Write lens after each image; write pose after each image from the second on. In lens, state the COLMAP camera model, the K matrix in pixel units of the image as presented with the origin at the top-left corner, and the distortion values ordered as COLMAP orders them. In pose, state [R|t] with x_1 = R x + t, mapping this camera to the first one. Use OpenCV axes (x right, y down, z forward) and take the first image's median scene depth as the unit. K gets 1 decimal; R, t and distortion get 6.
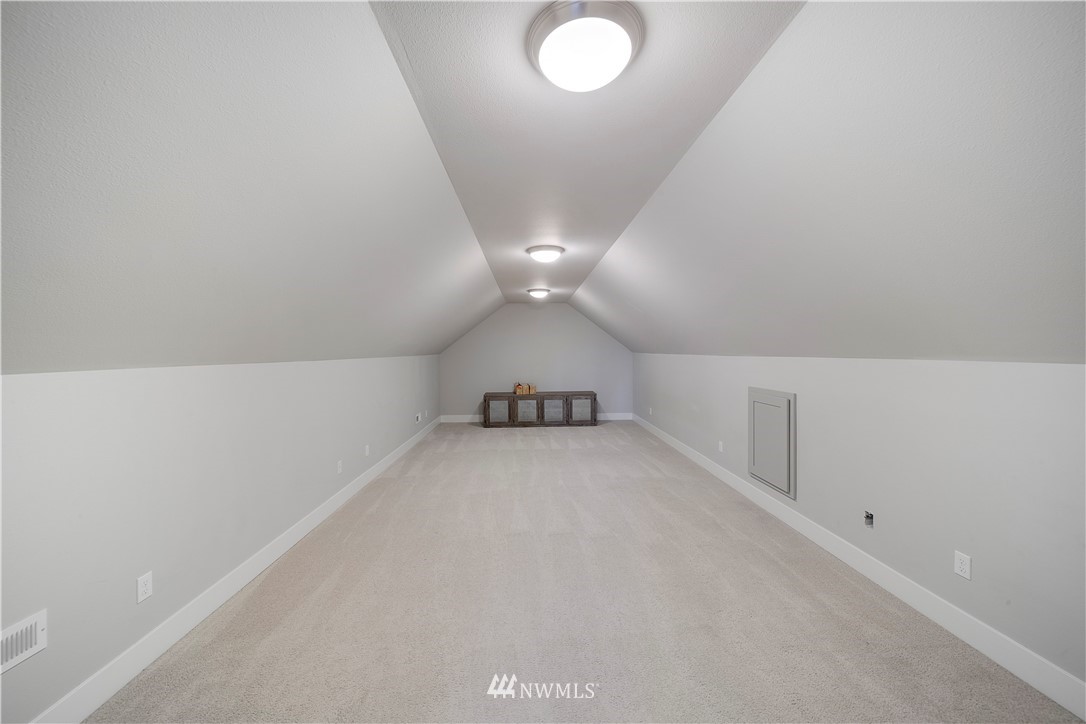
lens RADIAL K [[379.2, 0, 539.4], [0, 379.2, 360.1], [0, 0, 1]] dist [0.000617, -0.002580]
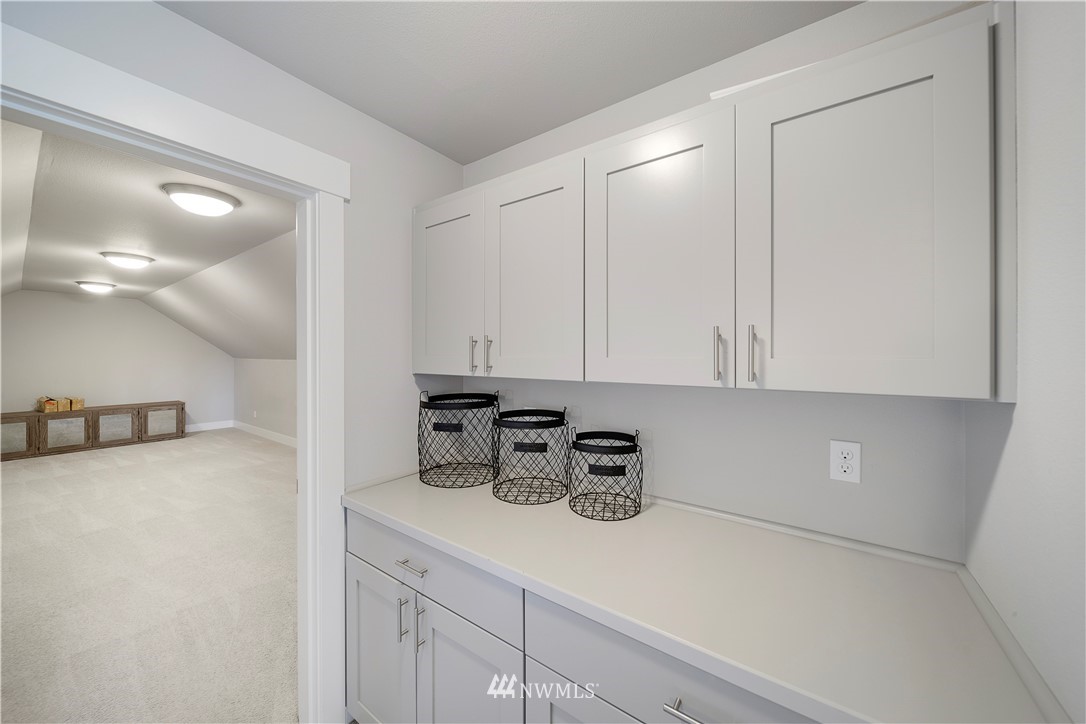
lens RADIAL K [[379.2, 0, 539.4], [0, 379.2, 360.1], [0, 0, 1]] dist [0.000617, -0.002580]
pose [[0.608040, 0.006830, 0.793877, -0.057007], [0.008337, 0.999853, -0.014988, 0.005689], [-0.793863, 0.015732, 0.607893, -0.244481]]
